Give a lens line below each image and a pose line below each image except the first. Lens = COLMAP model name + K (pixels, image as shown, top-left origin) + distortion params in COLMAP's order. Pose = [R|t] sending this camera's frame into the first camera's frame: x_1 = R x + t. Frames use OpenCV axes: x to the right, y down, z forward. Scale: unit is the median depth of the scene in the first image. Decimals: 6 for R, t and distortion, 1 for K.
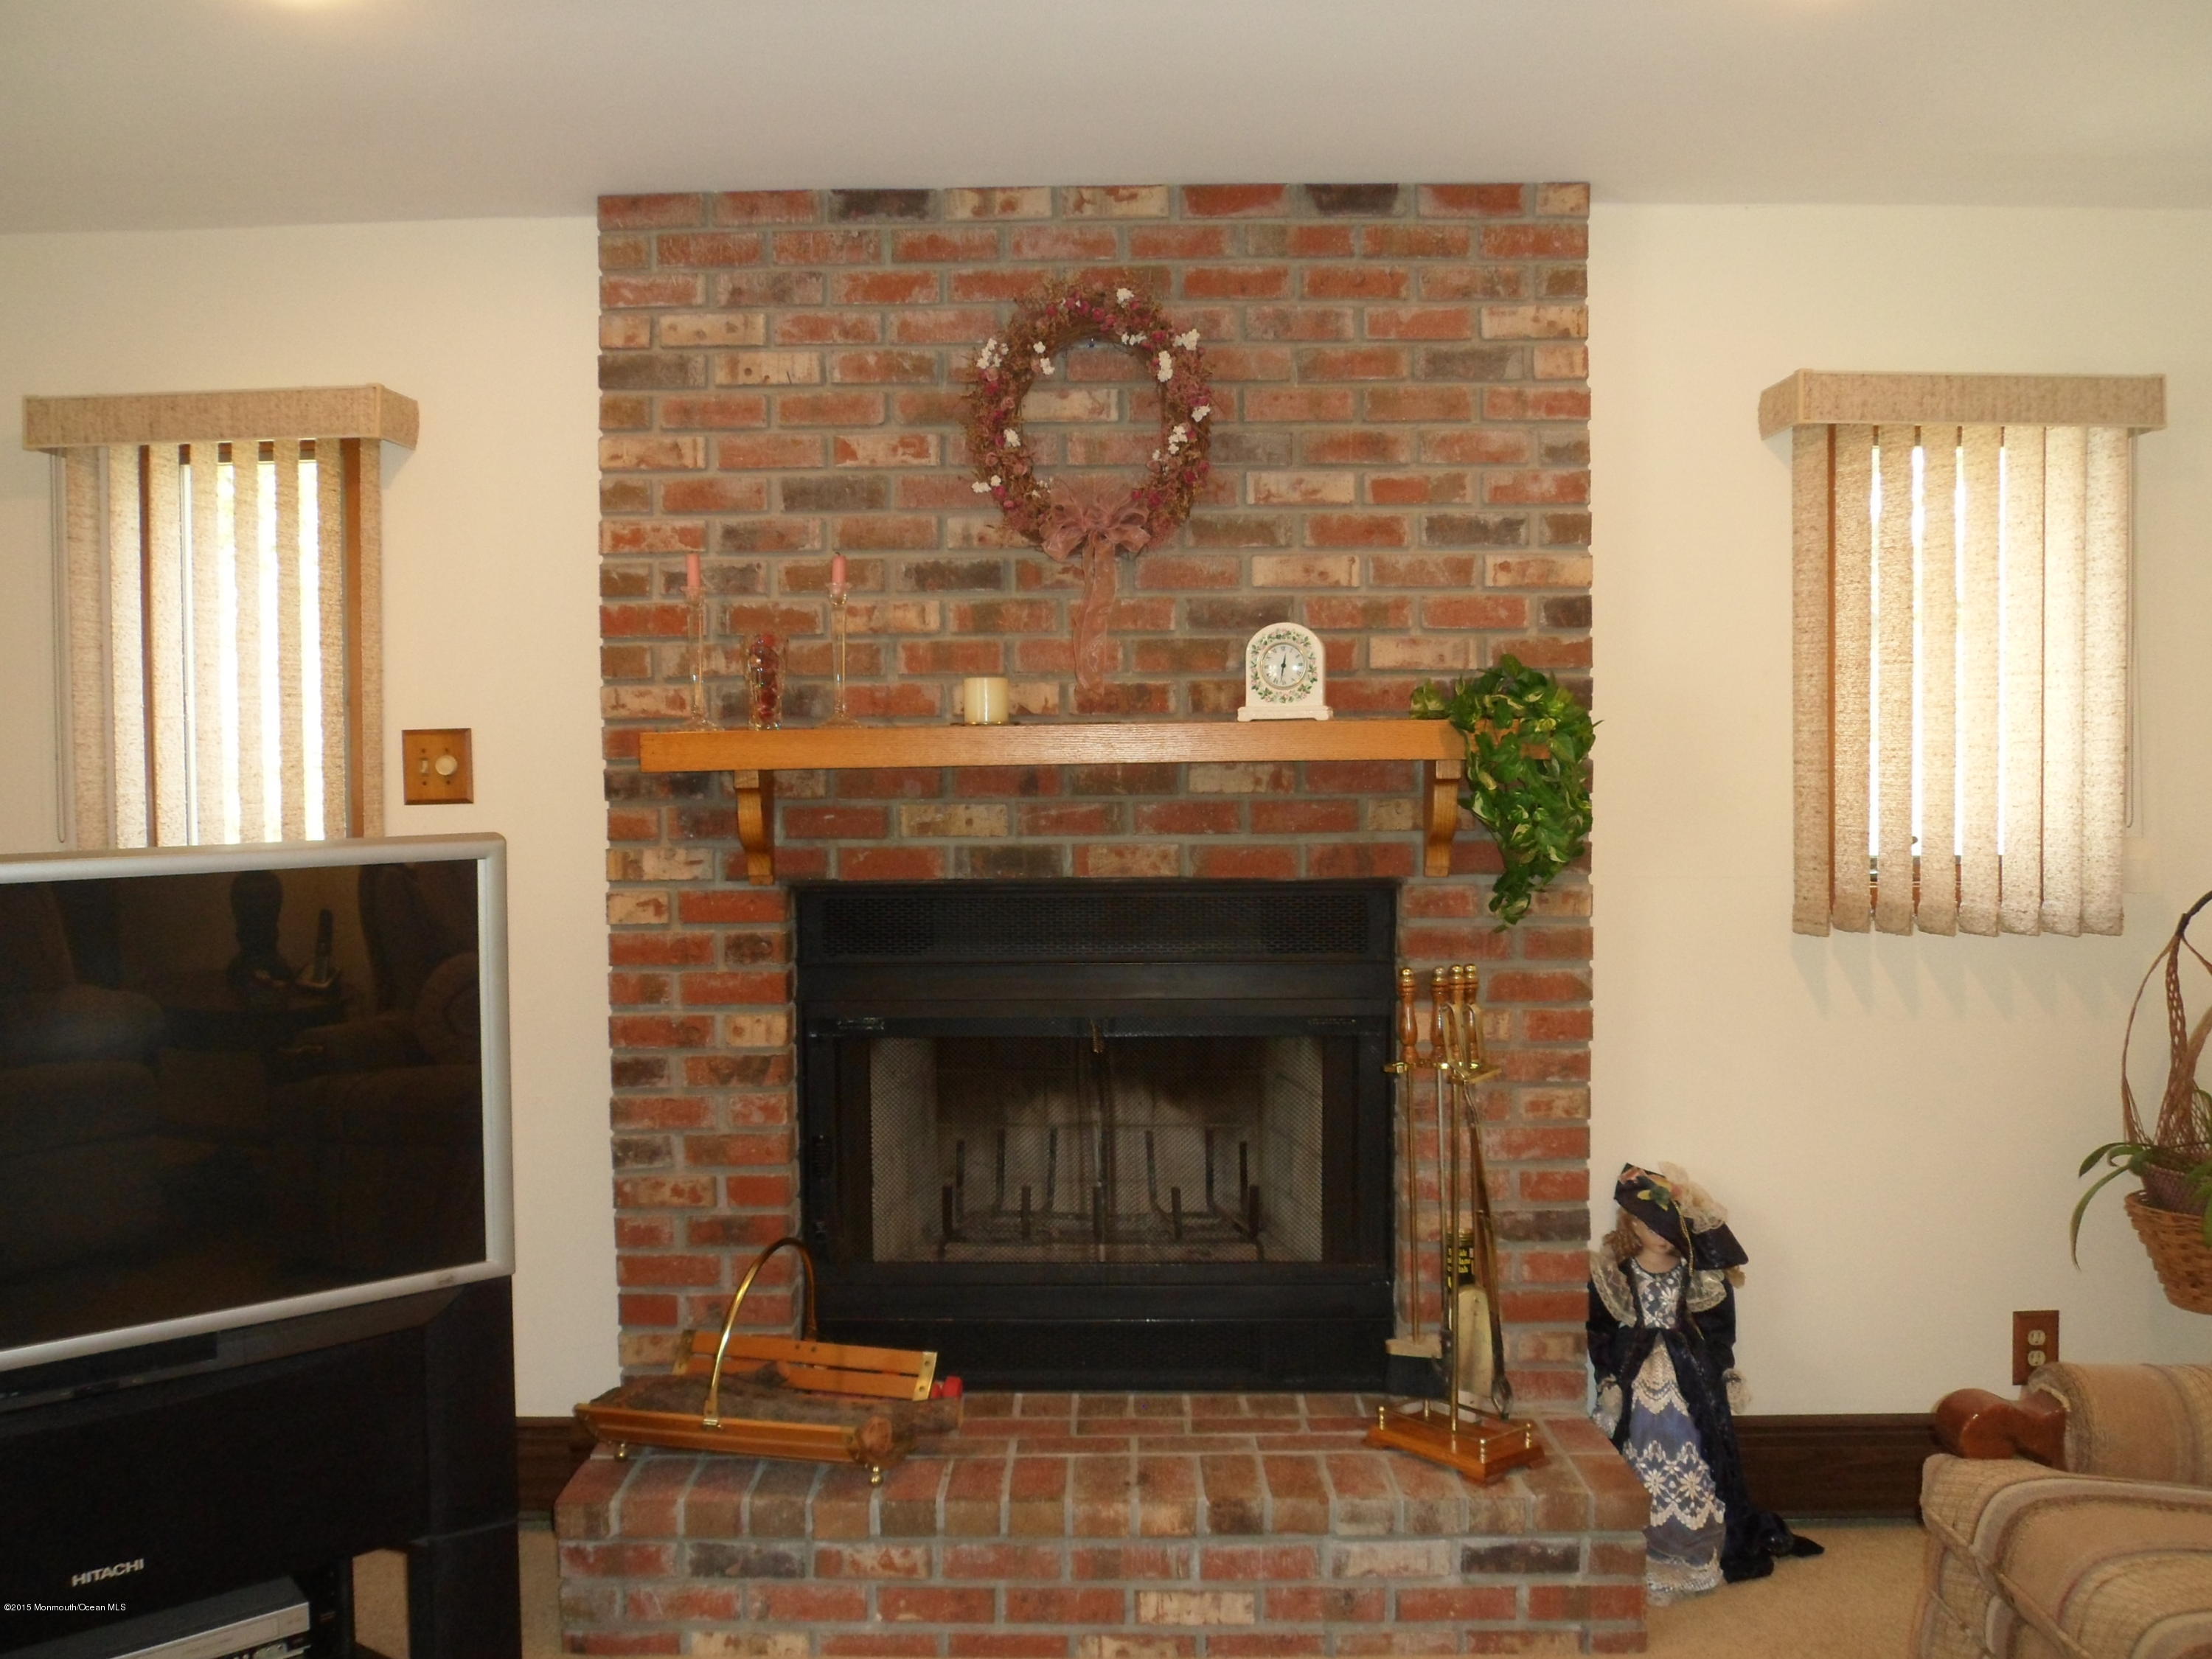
lens RADIAL K [[1797.9, 0, 1107.7], [0, 1797.9, 821.2], [0, 0, 1]] dist [-0.013425, 0.000795]
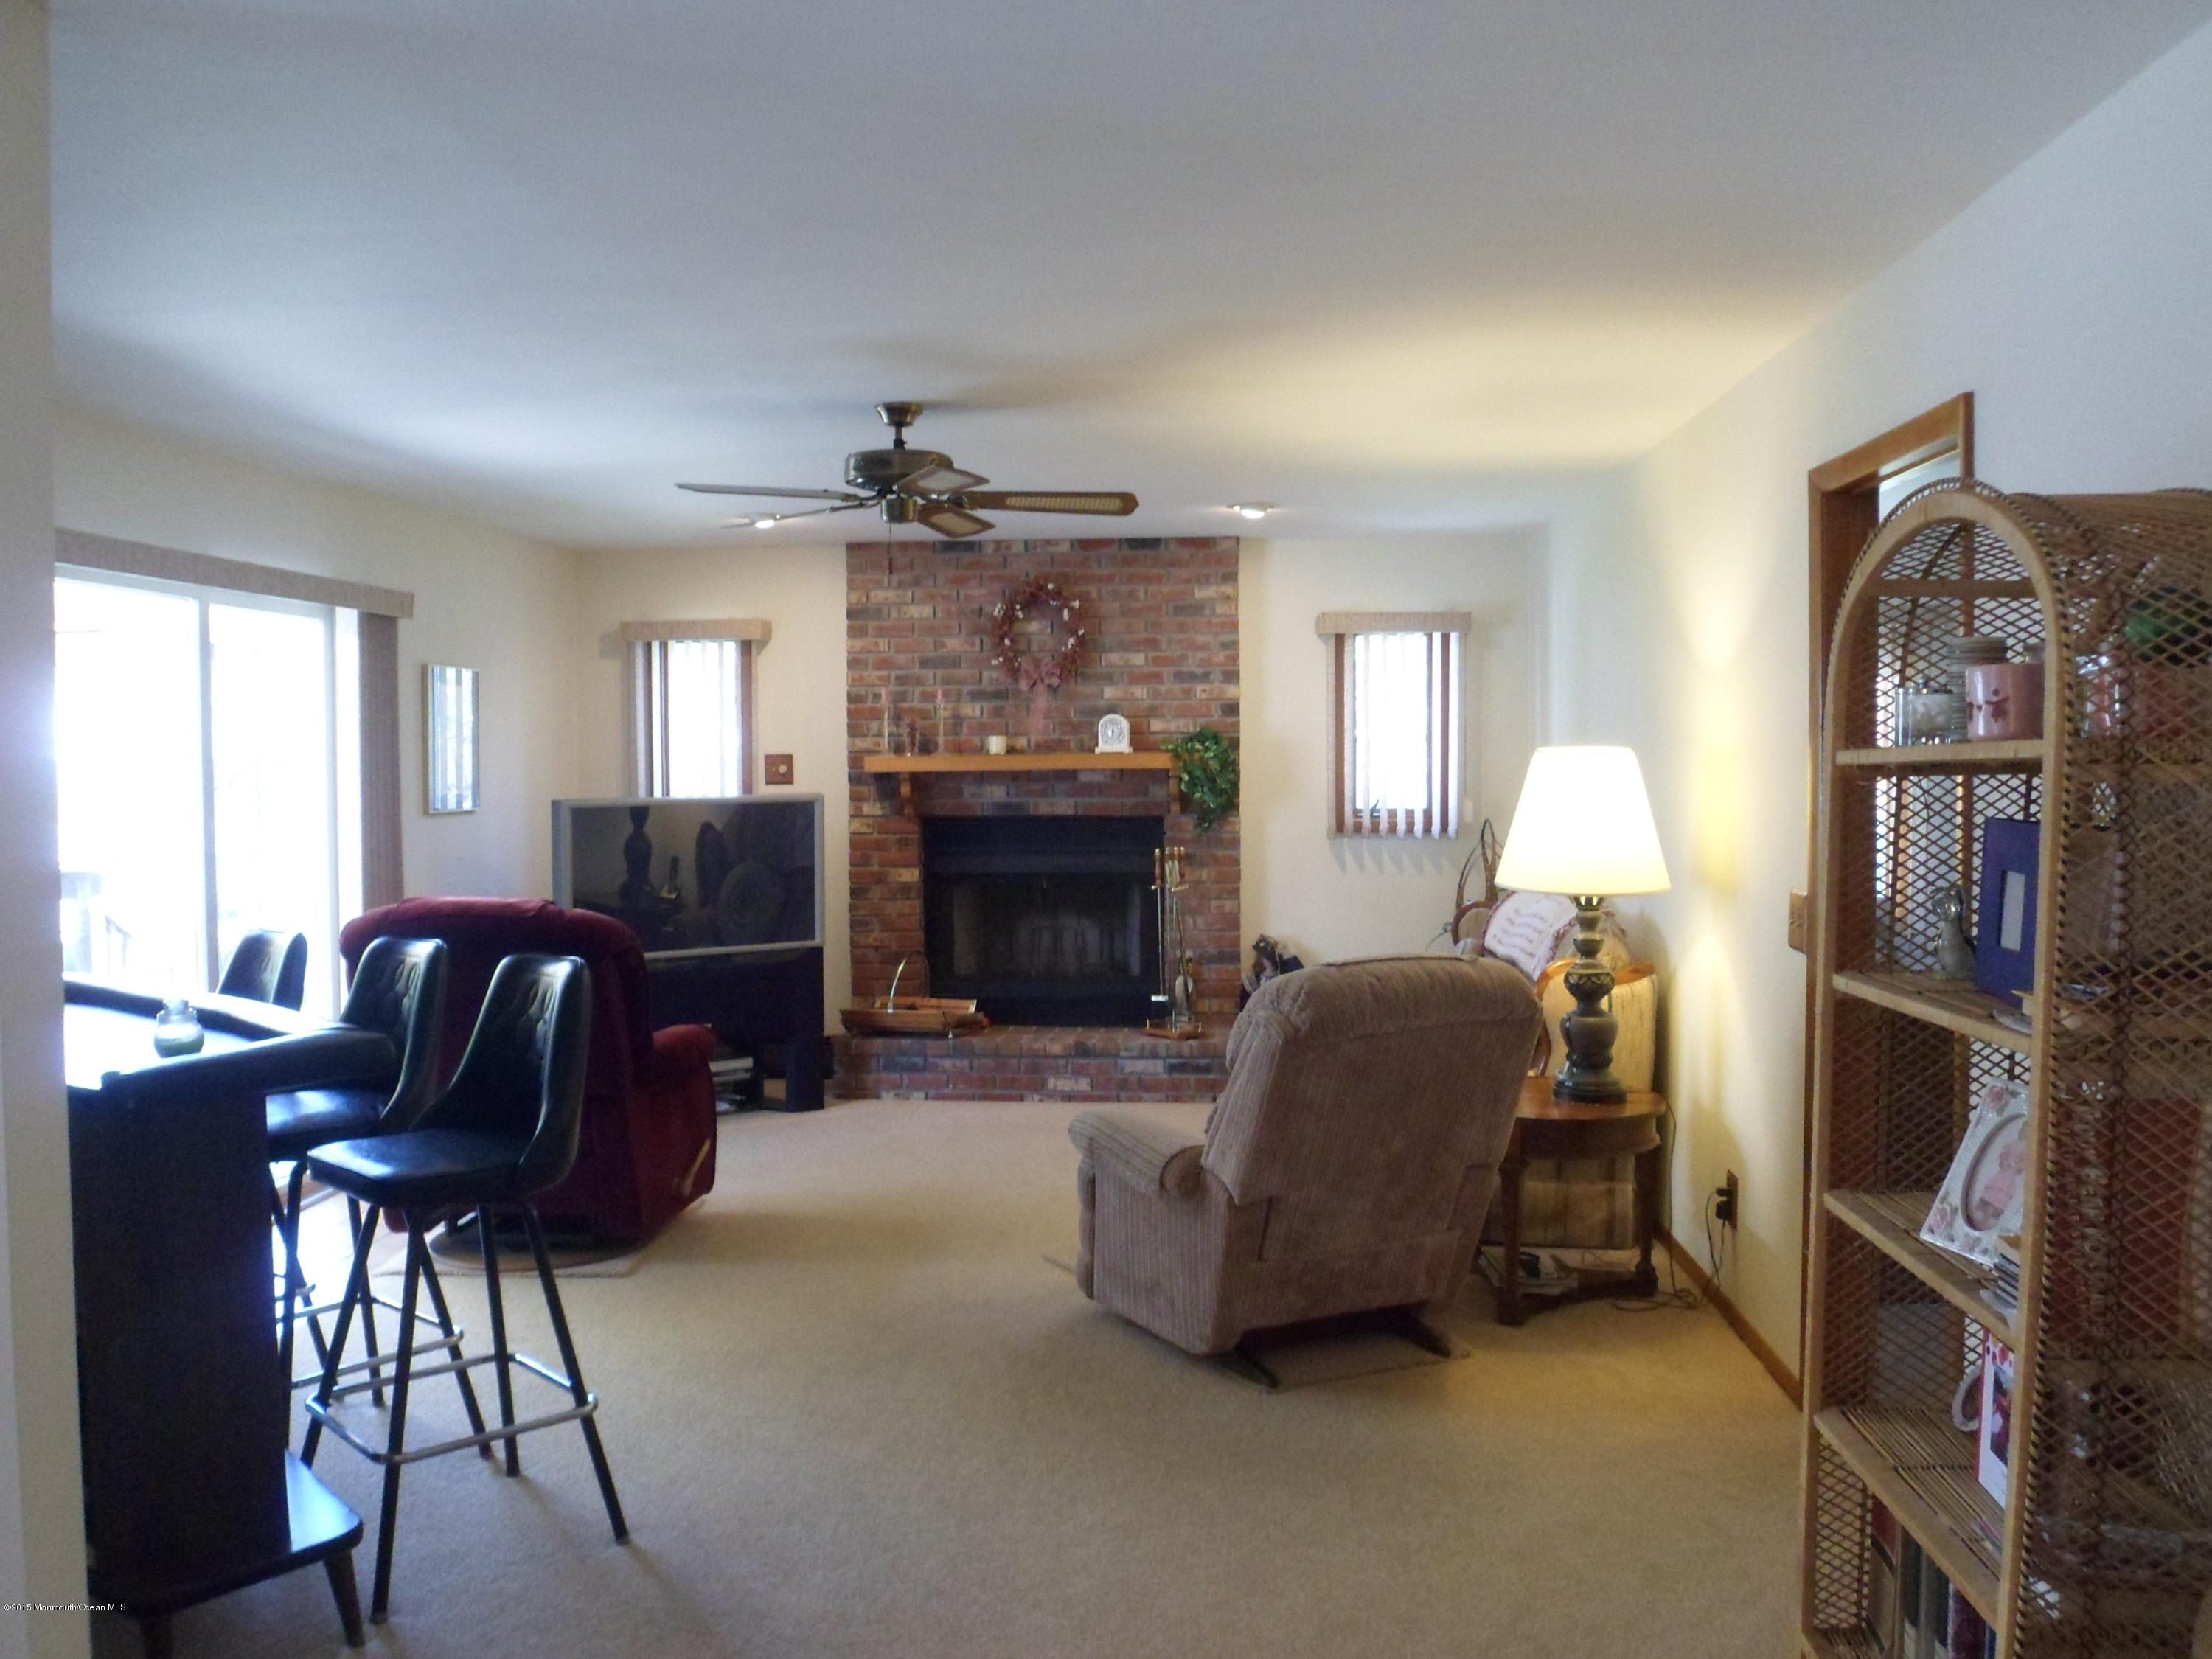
lens RADIAL K [[1828.5, 0, 1106.0], [0, 1828.5, 829.5], [0, 0, 1]] dist [0.117261, 0.000516]
pose [[0.996549, 0.004894, -0.082860, 0.296751], [-0.004881, 0.999988, 0.000366, 0.050686], [0.082860, 0.000040, 0.996561, -1.548624]]
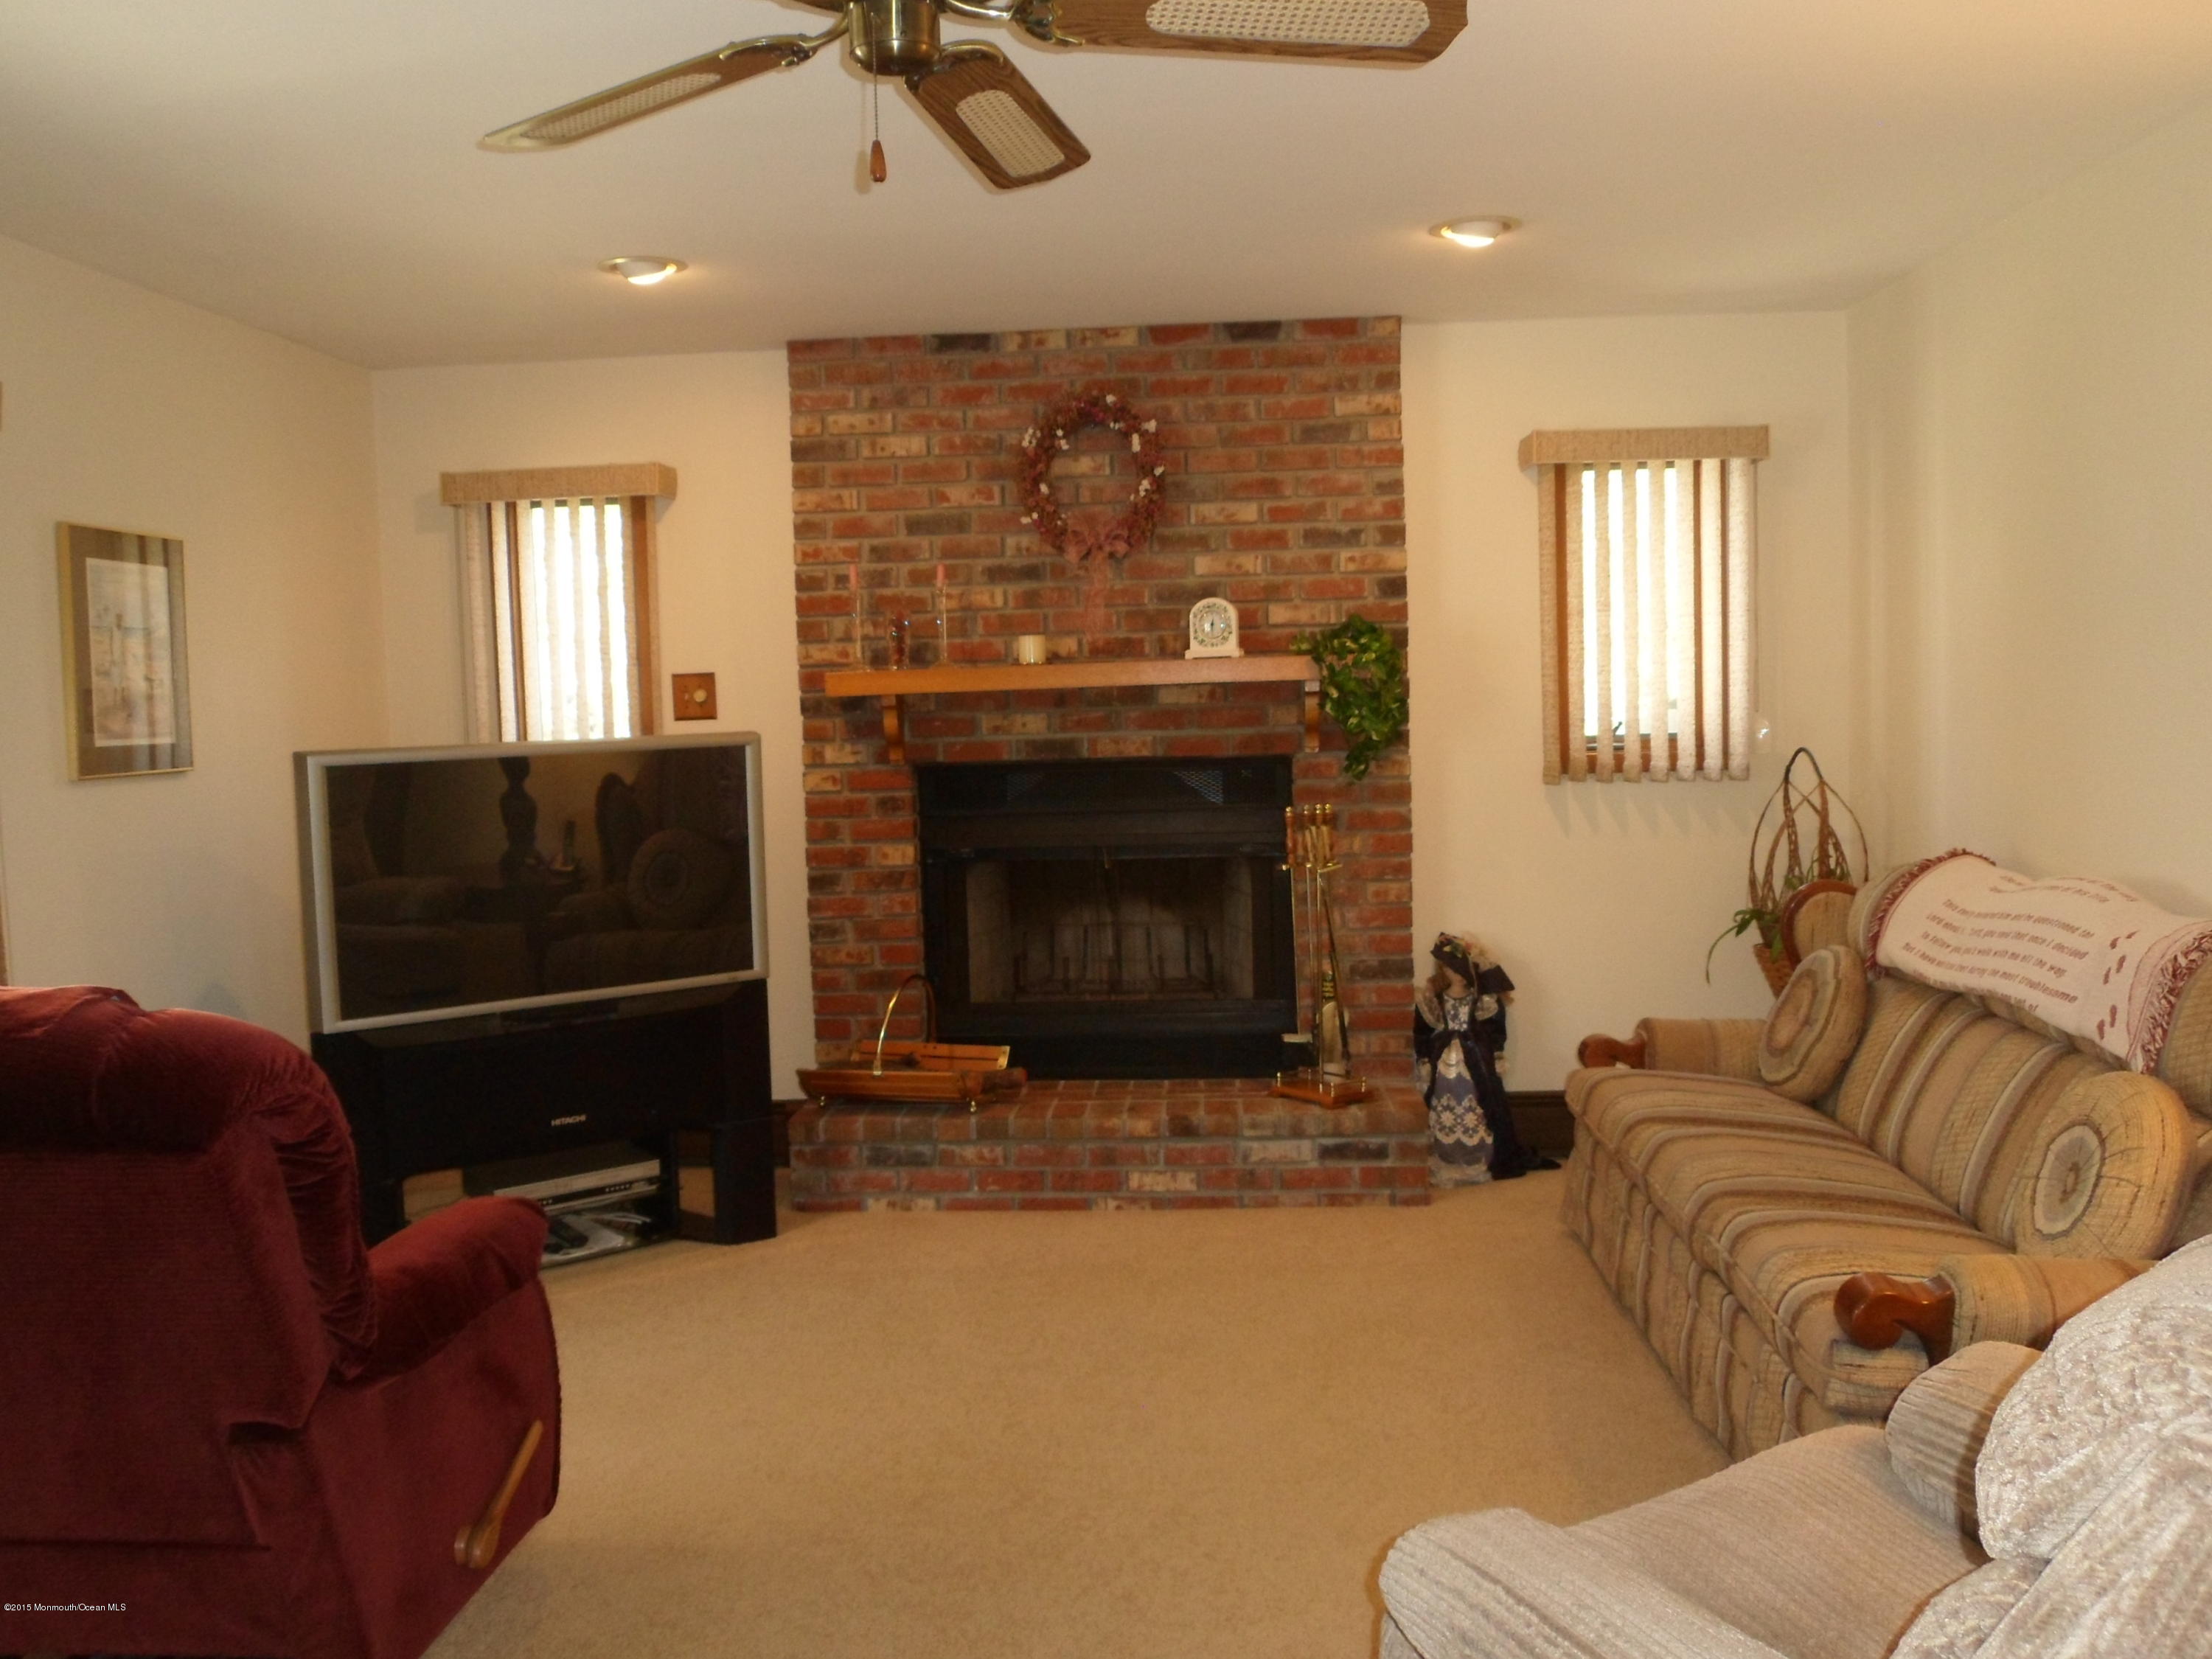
lens RADIAL K [[1819.7, 0, 1113.2], [0, 1819.7, 802.7], [0, 0, 1]] dist [0.068438, 0.000906]
pose [[0.998477, -0.017212, -0.052413, 0.089646], [0.018337, 0.999610, 0.021050, 0.038356], [0.052030, -0.021979, 0.998404, -0.648081]]
